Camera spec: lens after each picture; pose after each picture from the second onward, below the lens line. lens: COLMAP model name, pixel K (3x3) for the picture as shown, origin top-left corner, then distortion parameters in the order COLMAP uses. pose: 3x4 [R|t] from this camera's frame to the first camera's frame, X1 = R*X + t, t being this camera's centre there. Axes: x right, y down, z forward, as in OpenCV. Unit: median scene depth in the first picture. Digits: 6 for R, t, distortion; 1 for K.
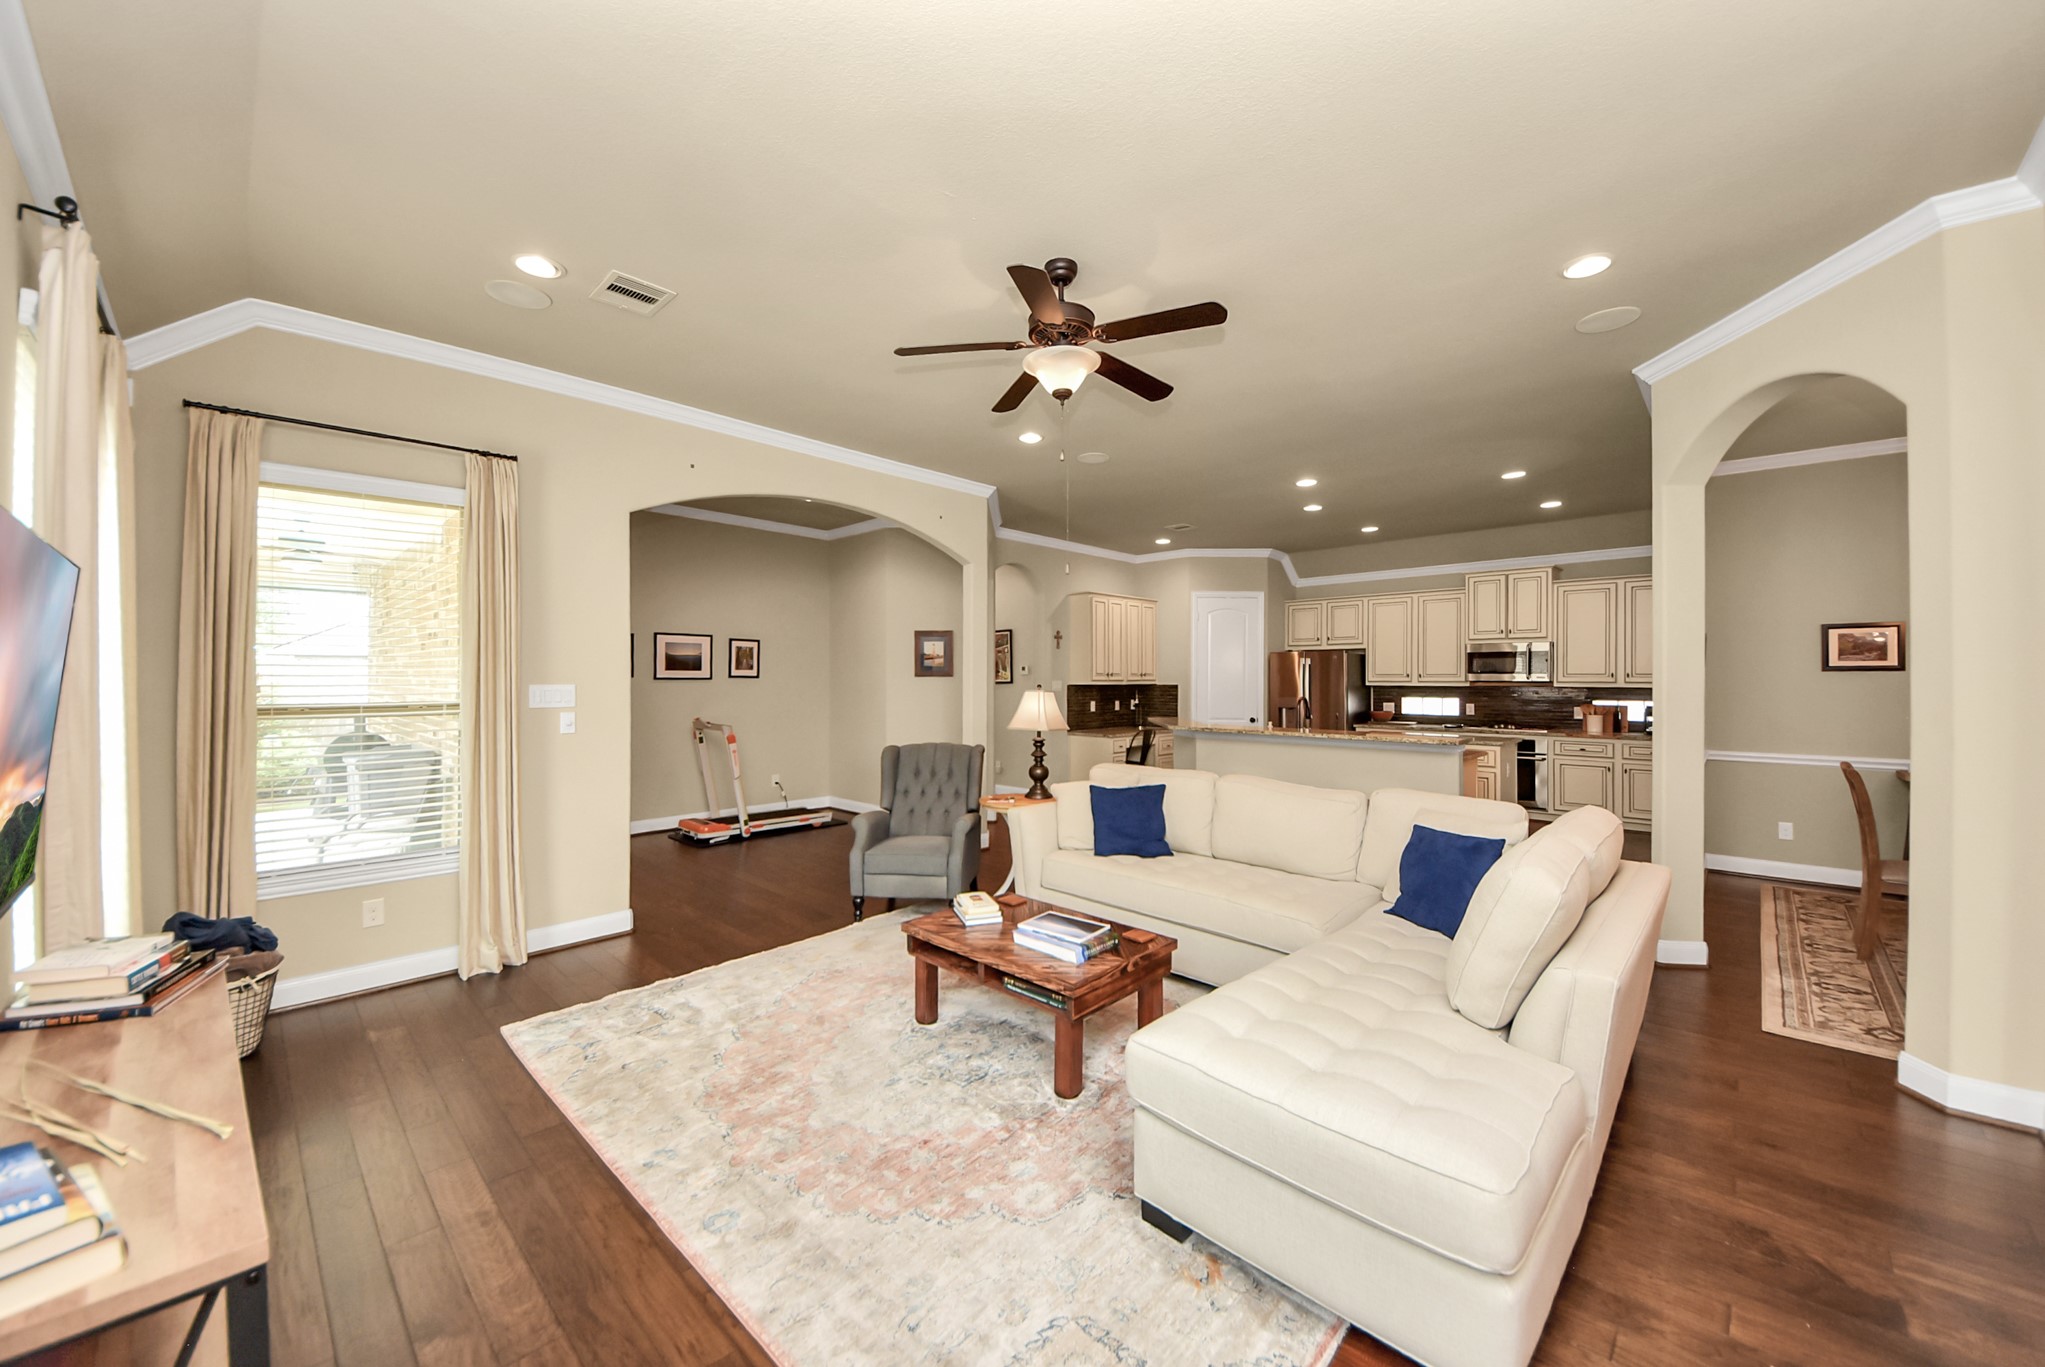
lens RADIAL K [[748.7, 0, 1038.0], [0, 748.7, 685.2], [0, 0, 1]] dist [0.013566, -0.000134]
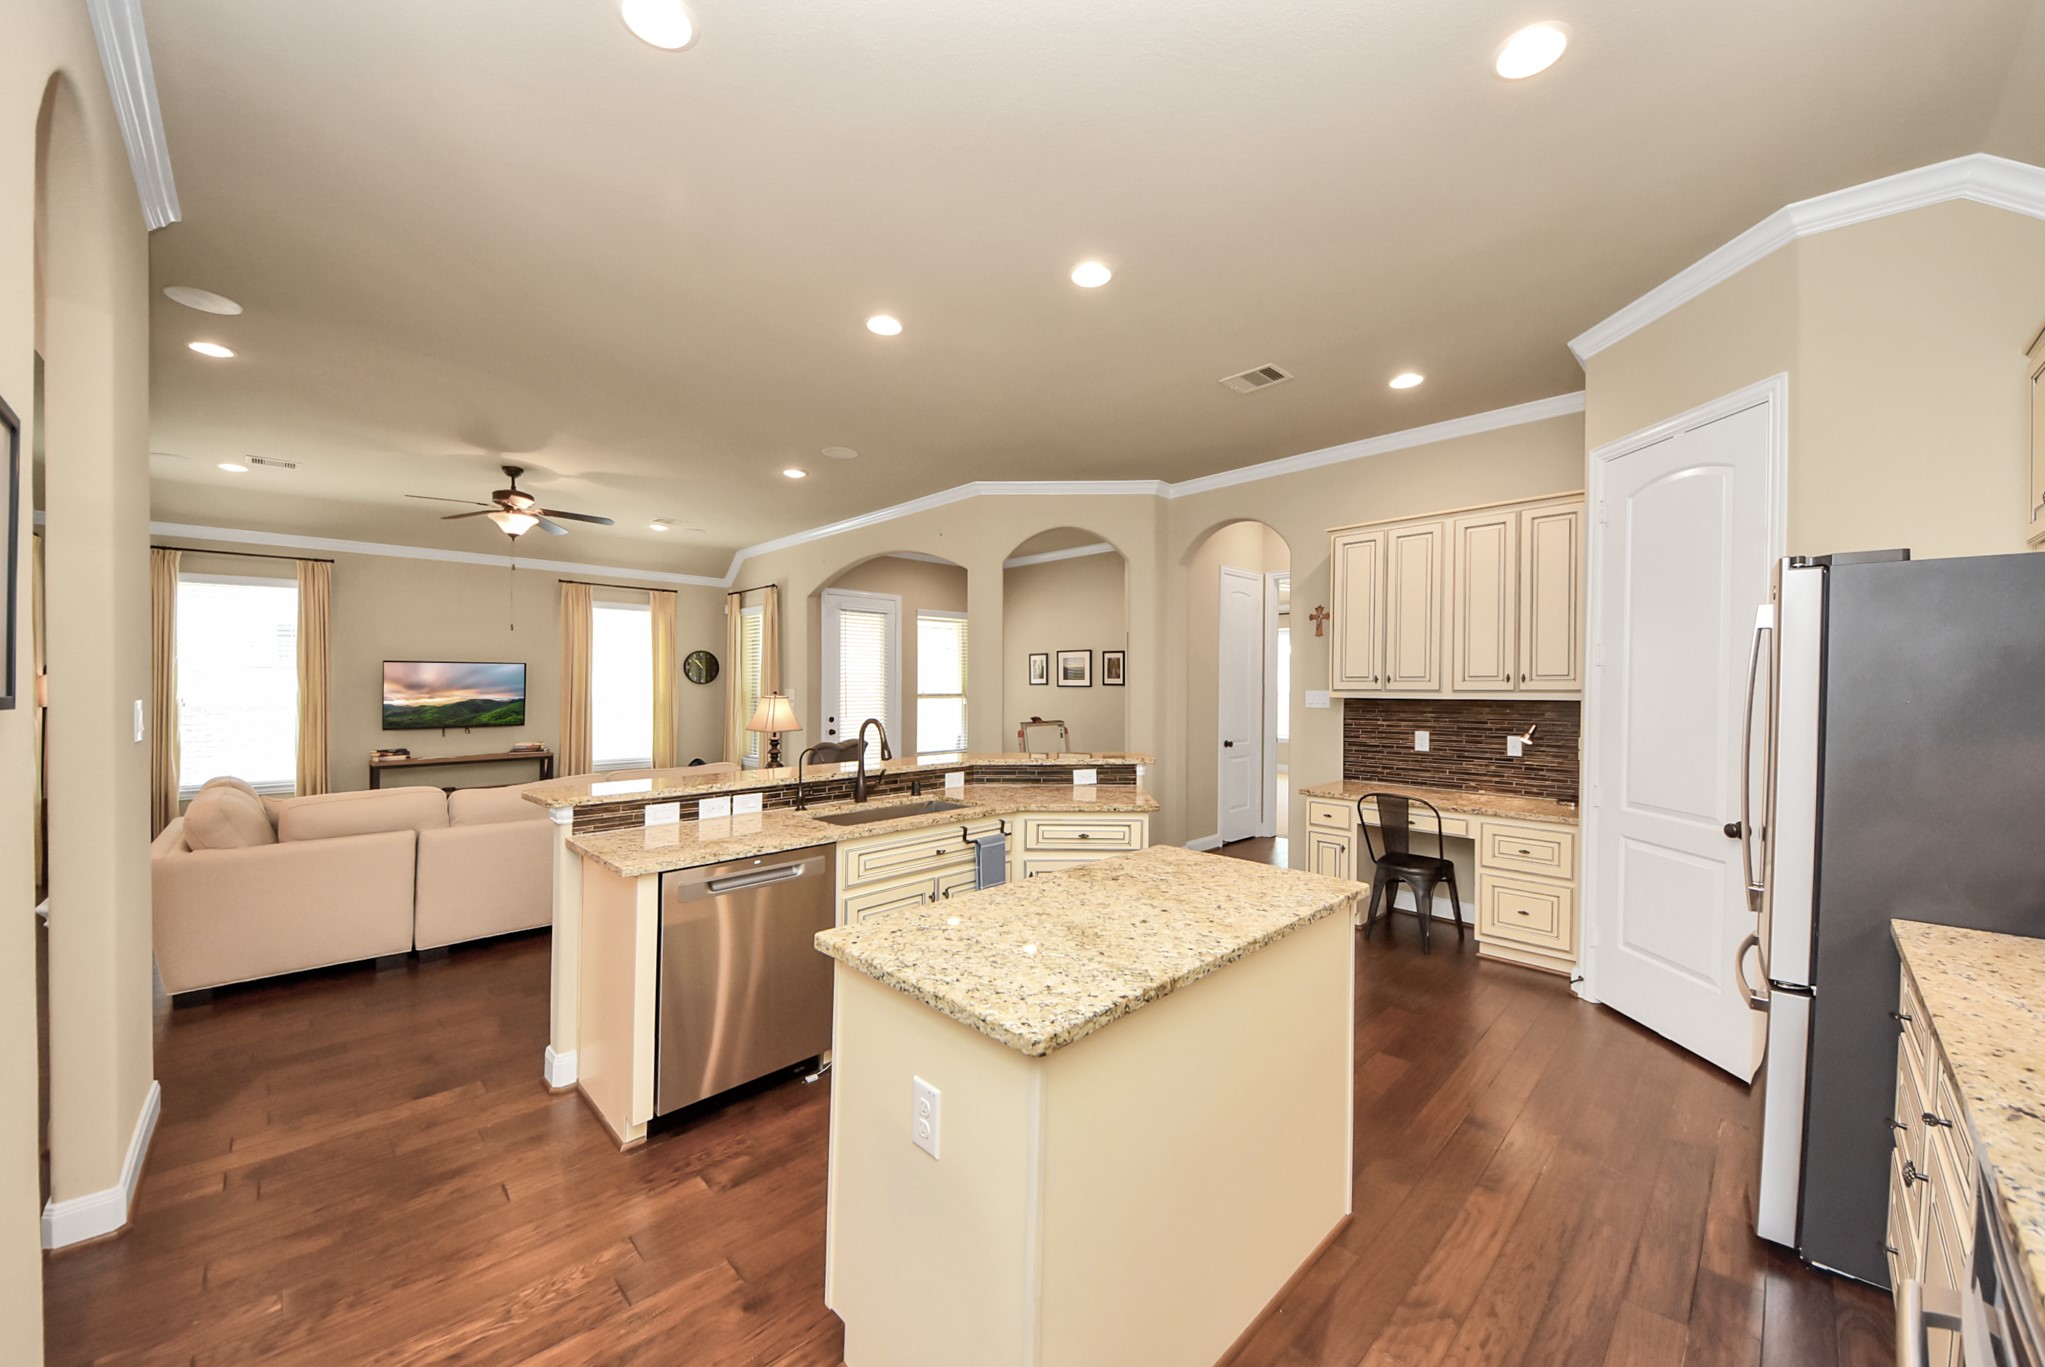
lens RADIAL K [[748.7, 0, 1038.0], [0, 748.7, 685.2], [0, 0, 1]] dist [0.013566, -0.000134]
pose [[-0.027077, -0.000830, -0.999633, 0.723100], [-0.008279, 0.999966, -0.000606, -0.008621], [0.999599, 0.008260, -0.027083, 0.897071]]
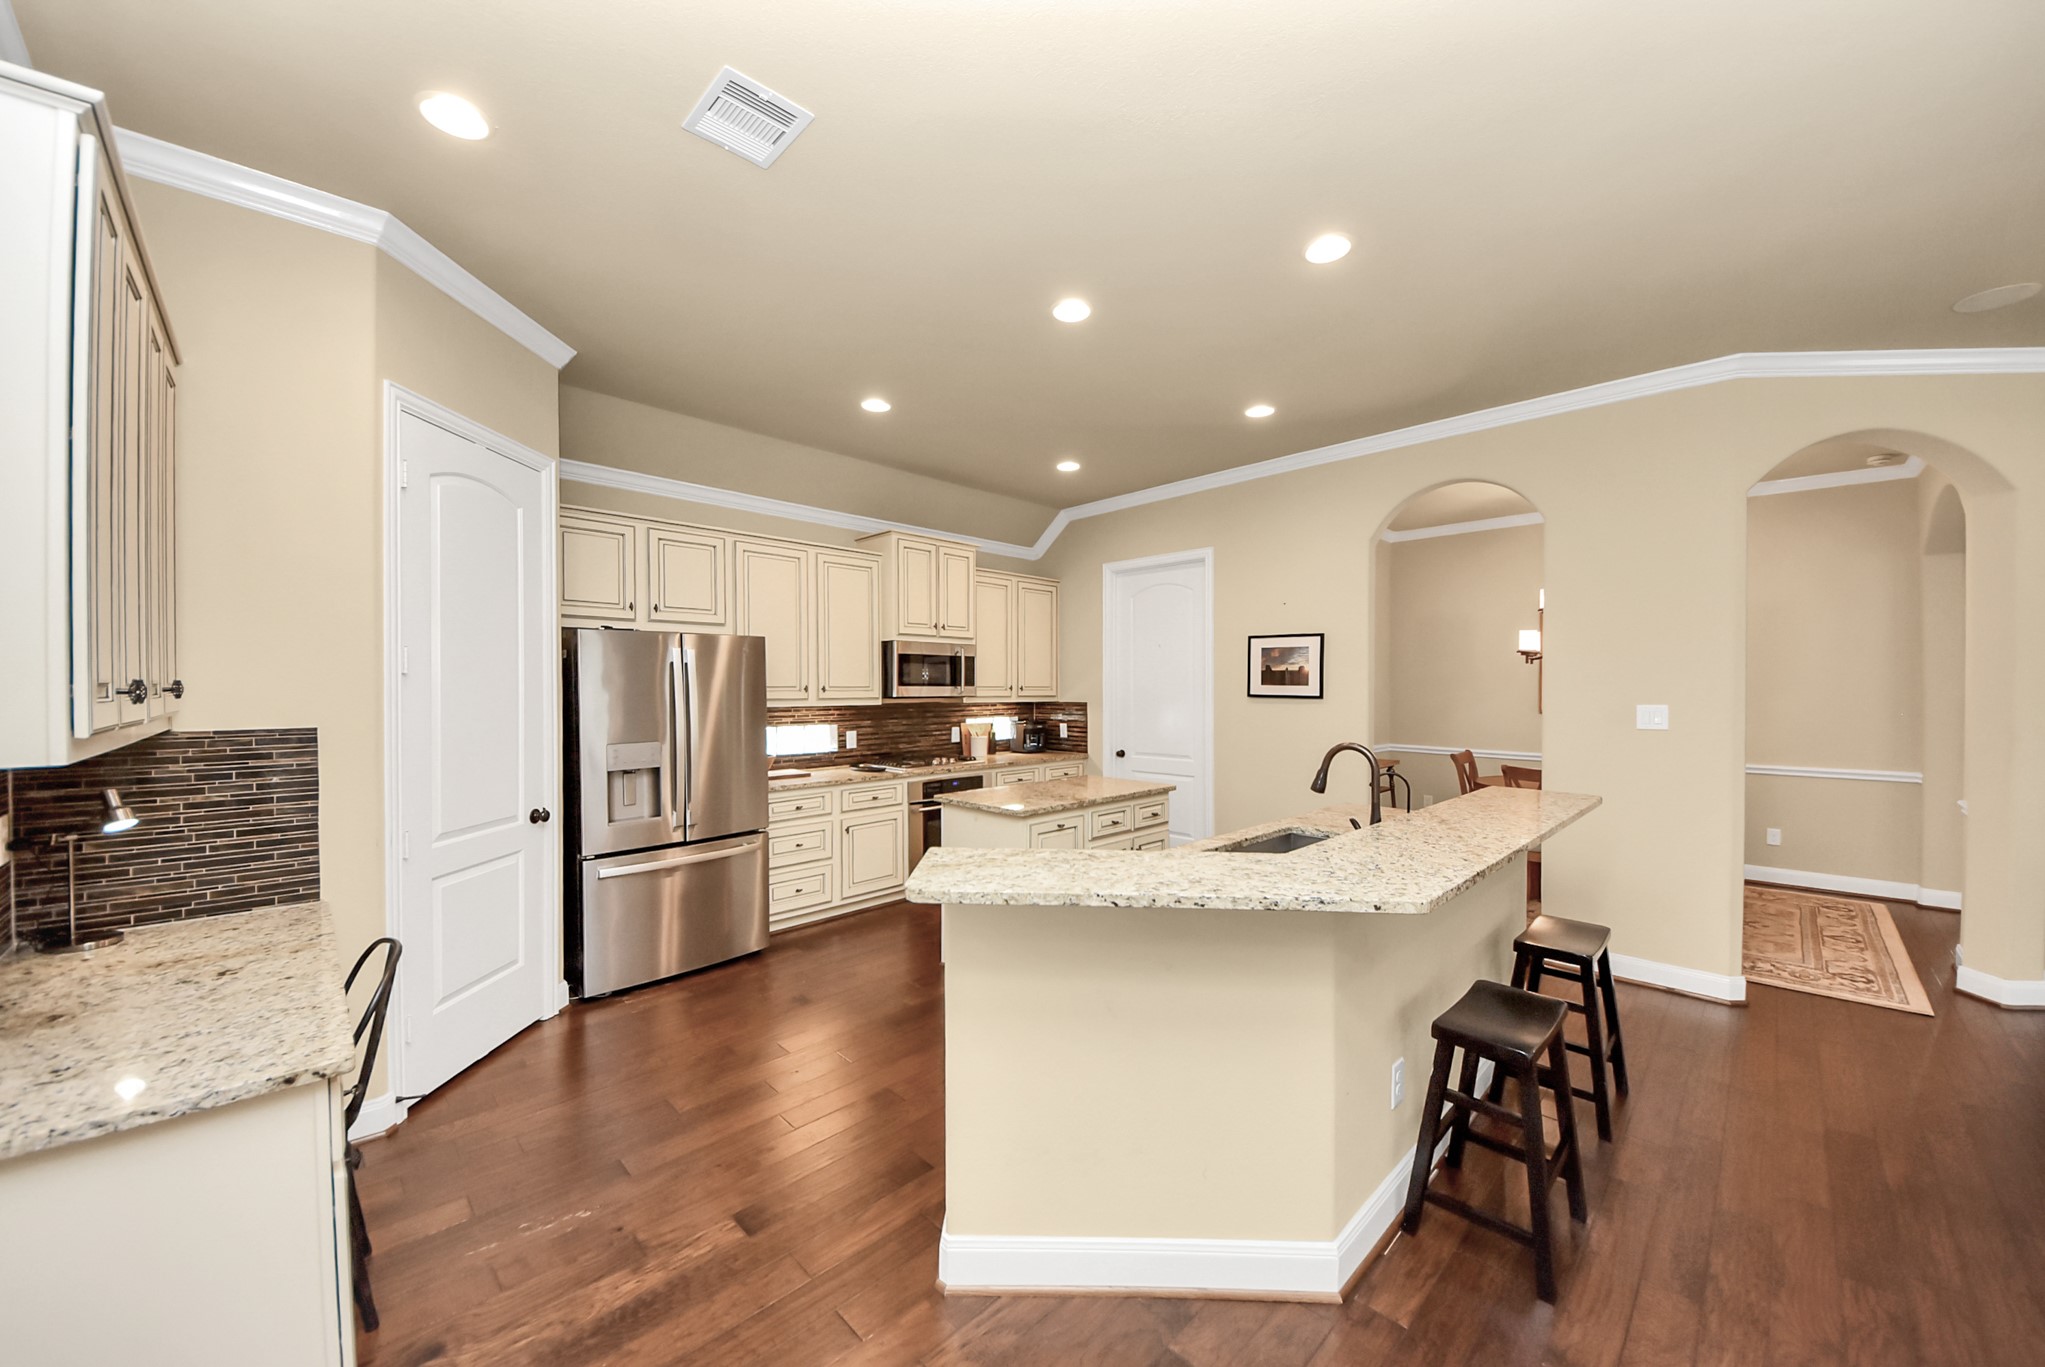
lens RADIAL K [[738.8, 0, 1039.5], [0, 738.8, 695.9], [0, 0, 1]] dist [-0.000789, -0.000122]
pose [[0.029940, -0.015153, 0.999437, -0.070985], [0.007214, 0.999862, 0.014944, -0.016362], [-0.999526, 0.006762, 0.030046, 0.917977]]
